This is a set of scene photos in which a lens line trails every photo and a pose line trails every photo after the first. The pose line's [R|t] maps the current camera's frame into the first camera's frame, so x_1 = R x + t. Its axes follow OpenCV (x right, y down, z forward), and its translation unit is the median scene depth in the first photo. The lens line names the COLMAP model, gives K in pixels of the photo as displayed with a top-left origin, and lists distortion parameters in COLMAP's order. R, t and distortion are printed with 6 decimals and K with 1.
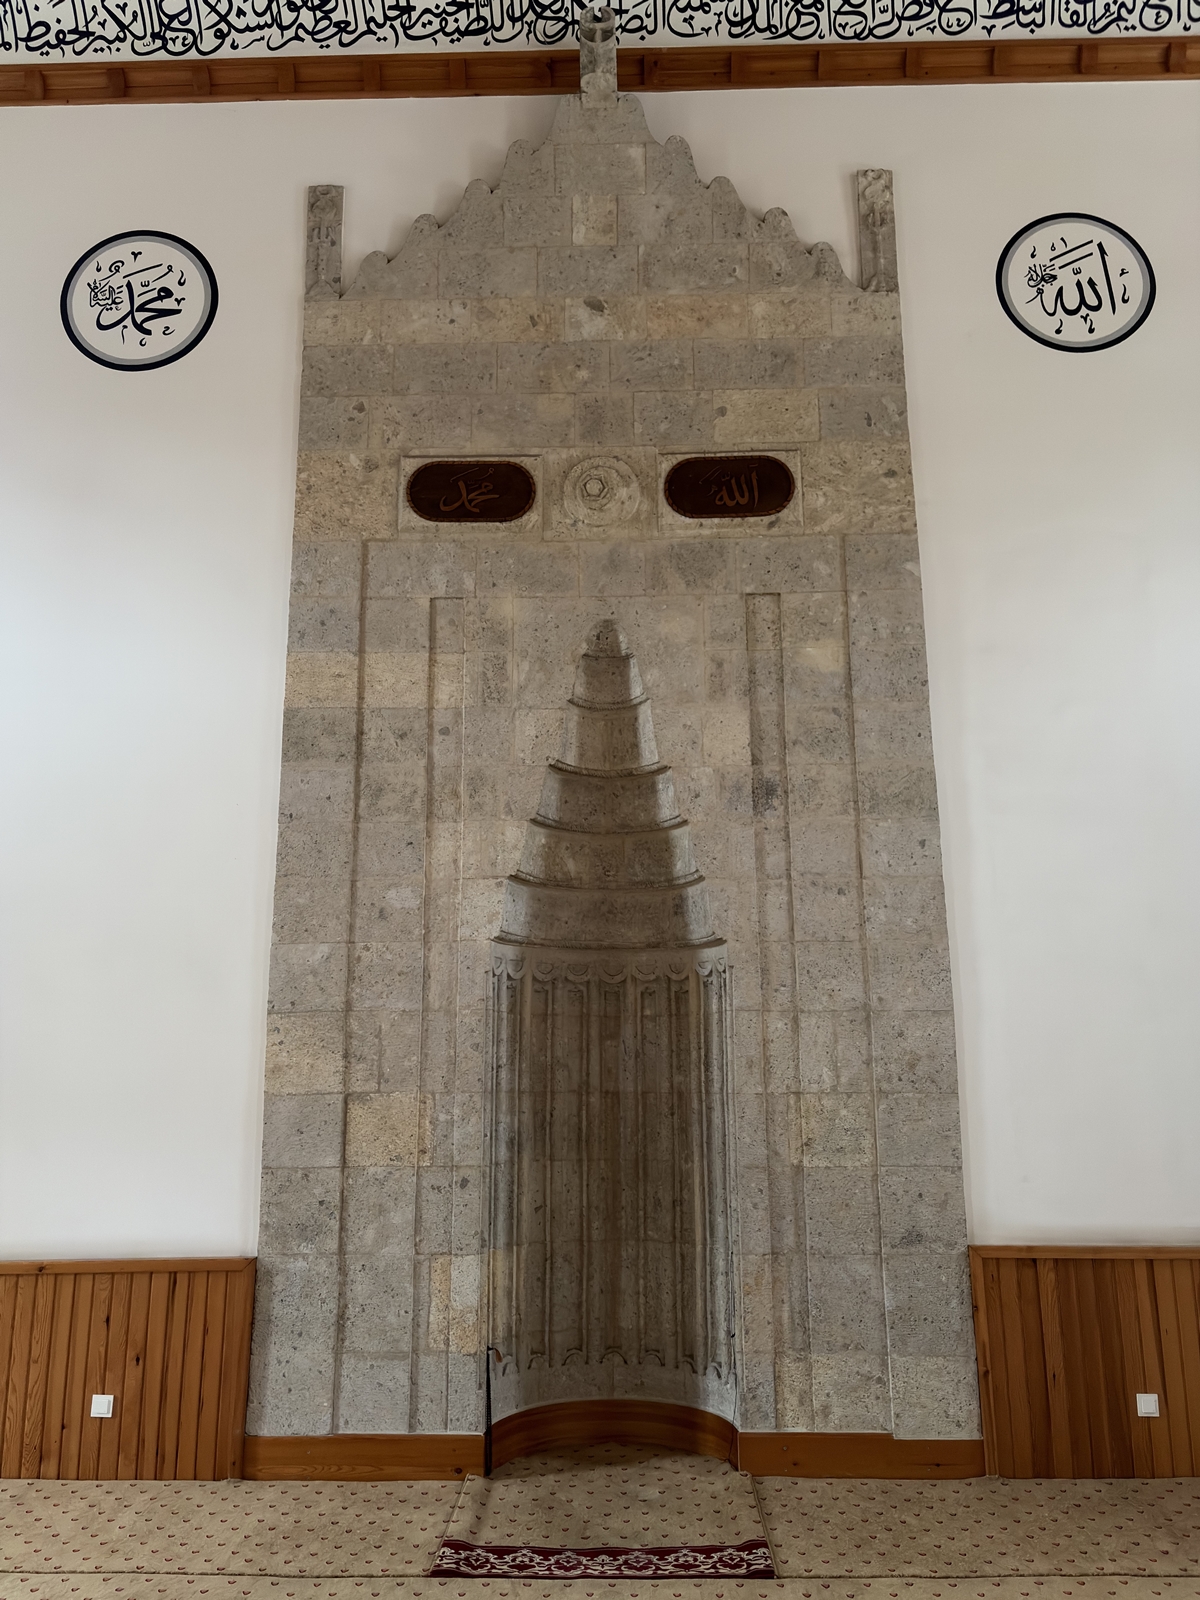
lens RADIAL K [[1211.6, 0, 600.0], [0, 1211.6, 800.0], [0, 0, 1]] dist [0.031184, -0.051220]
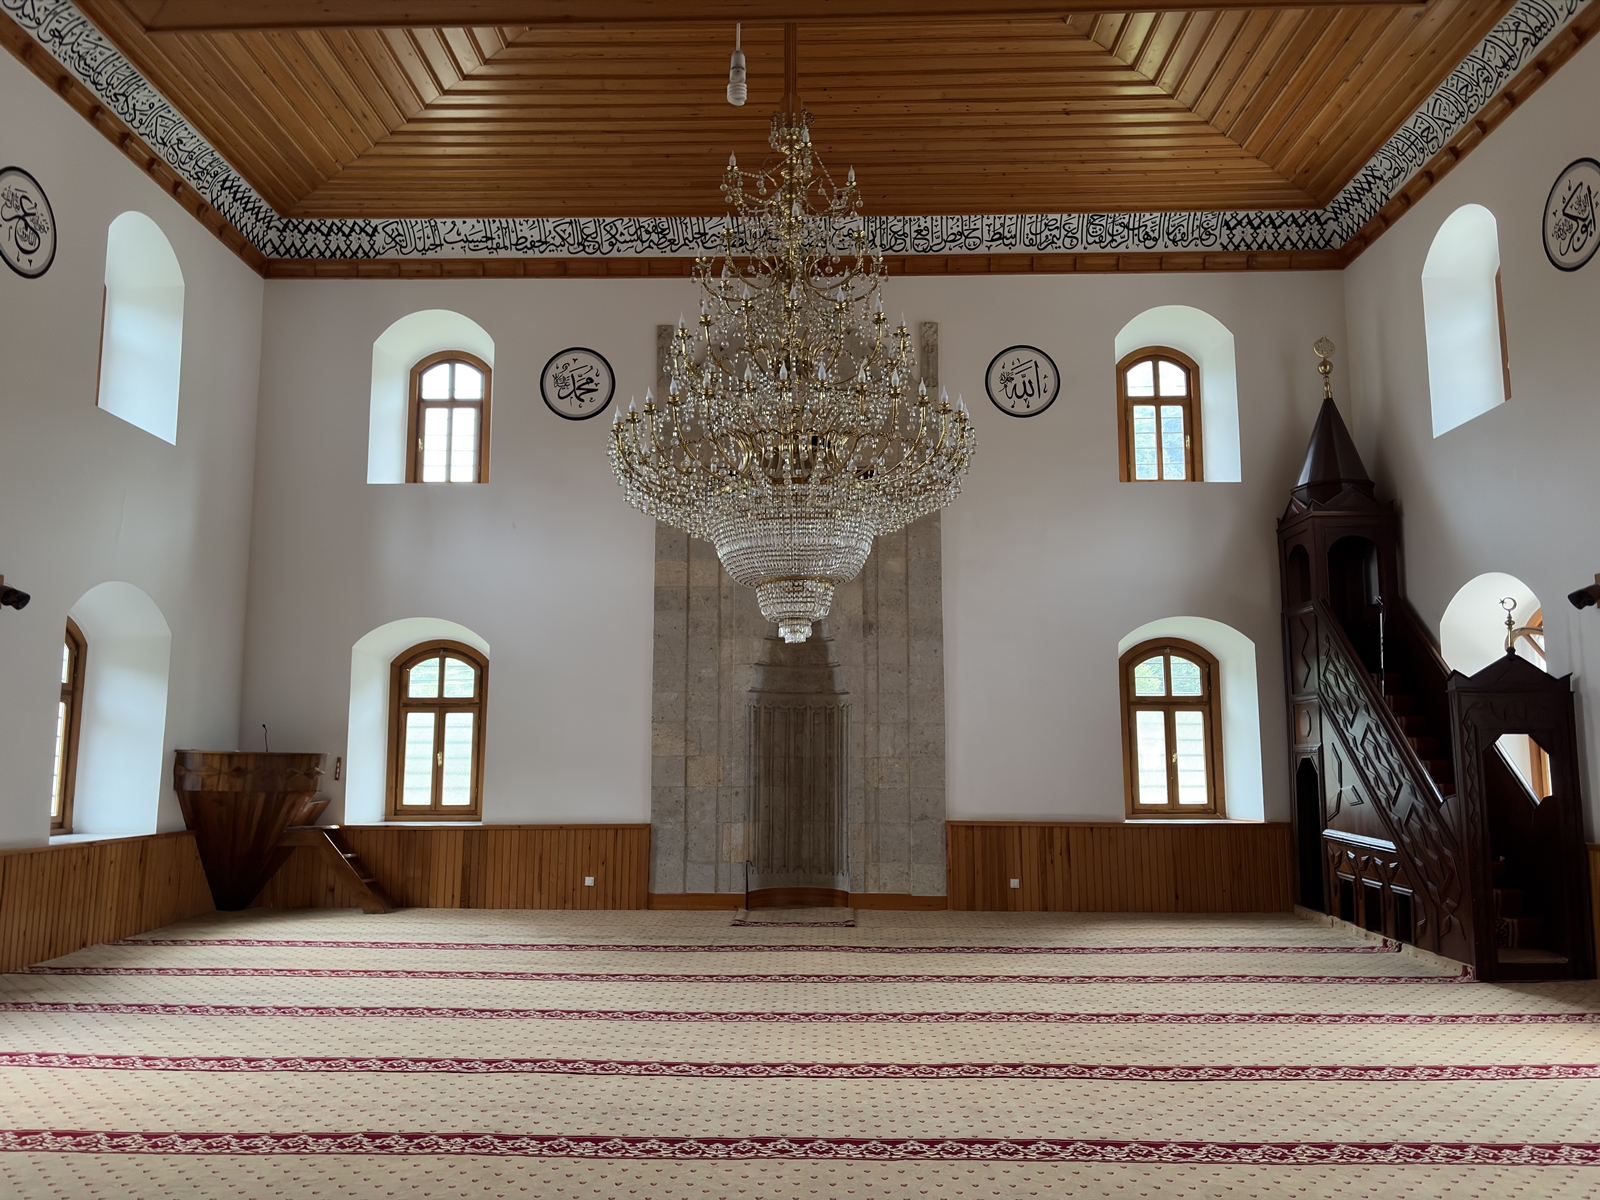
lens RADIAL K [[1211.6, 0, 796.9], [0, 1211.6, 578.2], [0, 0, 1]] dist [0.031184, -0.051220]
pose [[0.999966, 0.008244, -0.000836, 0.004307], [-0.008152, 0.996842, 0.078985, -0.275822], [0.001484, -0.078976, 0.996875, -1.250396]]
